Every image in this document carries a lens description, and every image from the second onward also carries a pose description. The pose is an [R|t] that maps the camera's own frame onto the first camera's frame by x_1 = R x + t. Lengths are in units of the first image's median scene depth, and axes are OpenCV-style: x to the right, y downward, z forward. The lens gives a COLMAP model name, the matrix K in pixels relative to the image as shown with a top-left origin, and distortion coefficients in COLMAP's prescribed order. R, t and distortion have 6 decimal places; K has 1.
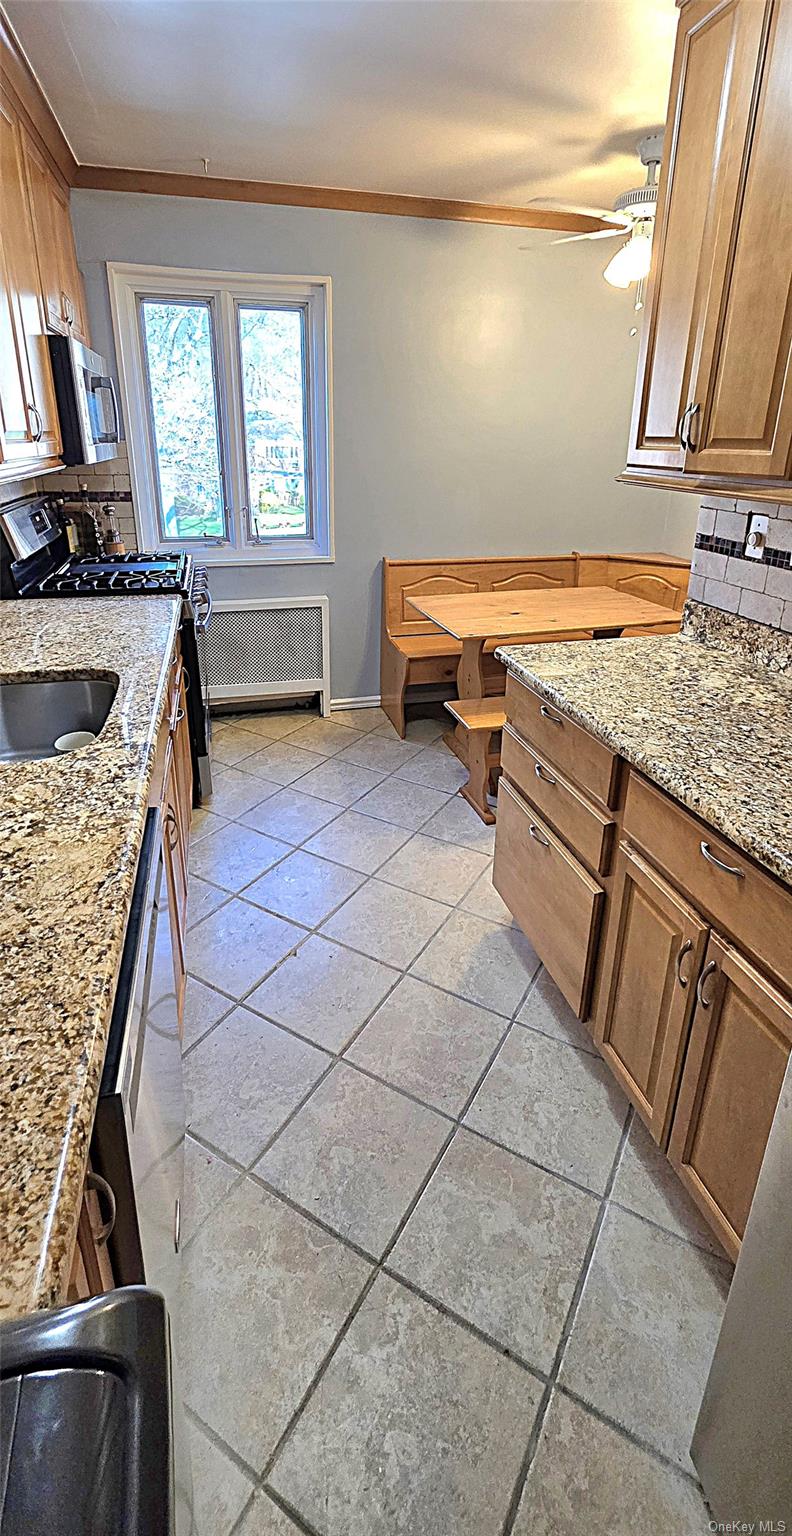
lens RADIAL K [[688.3, 0, 402.0], [0, 688.3, 678.0], [0, 0, 1]] dist [0.002923, -0.000538]
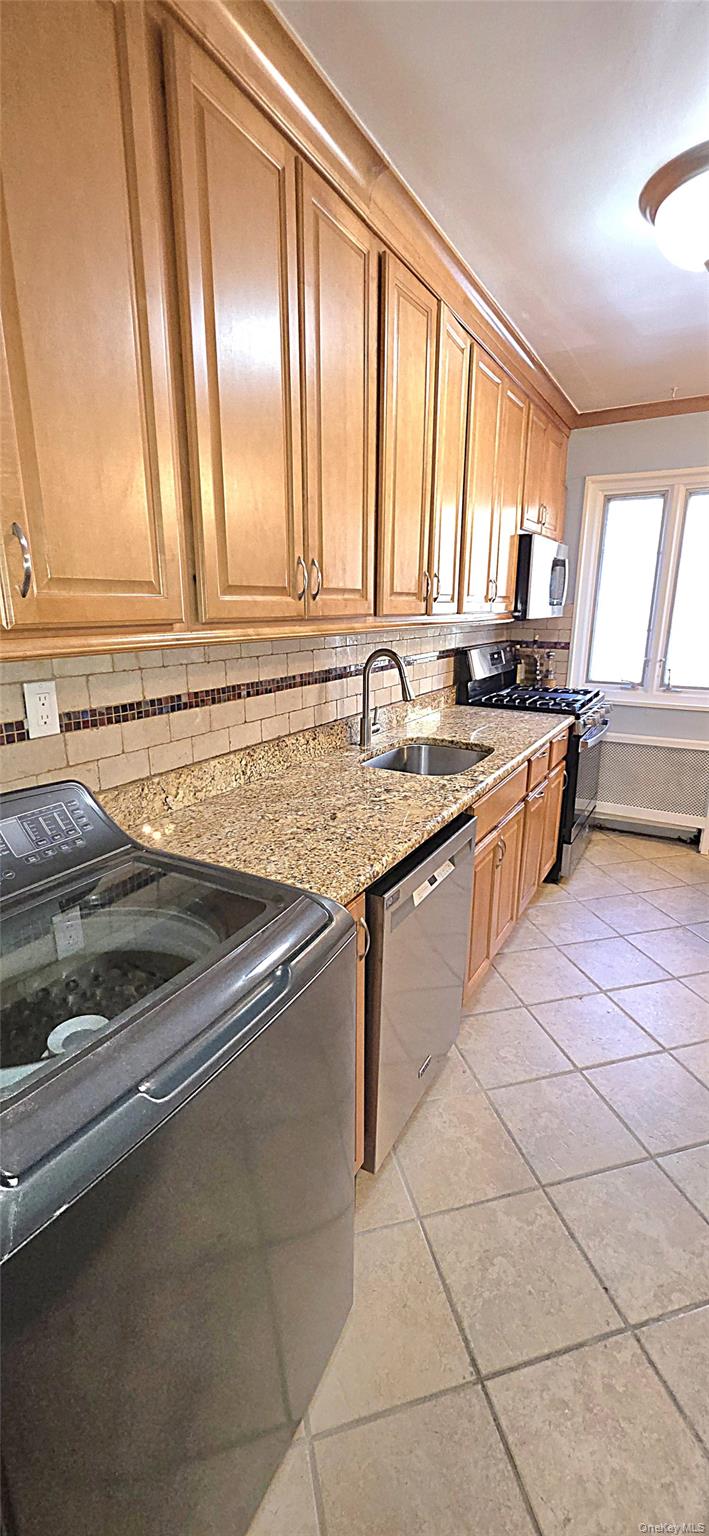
lens RADIAL K [[616.2, 0, 355.1], [0, 616.2, 767.3], [0, 0, 1]] dist [0.003587, 0.000140]
pose [[0.713801, 0.169602, -0.679502, 0.263207], [-0.227299, 0.973816, 0.004290, 0.086311], [0.662438, 0.151388, 0.733661, -0.174540]]
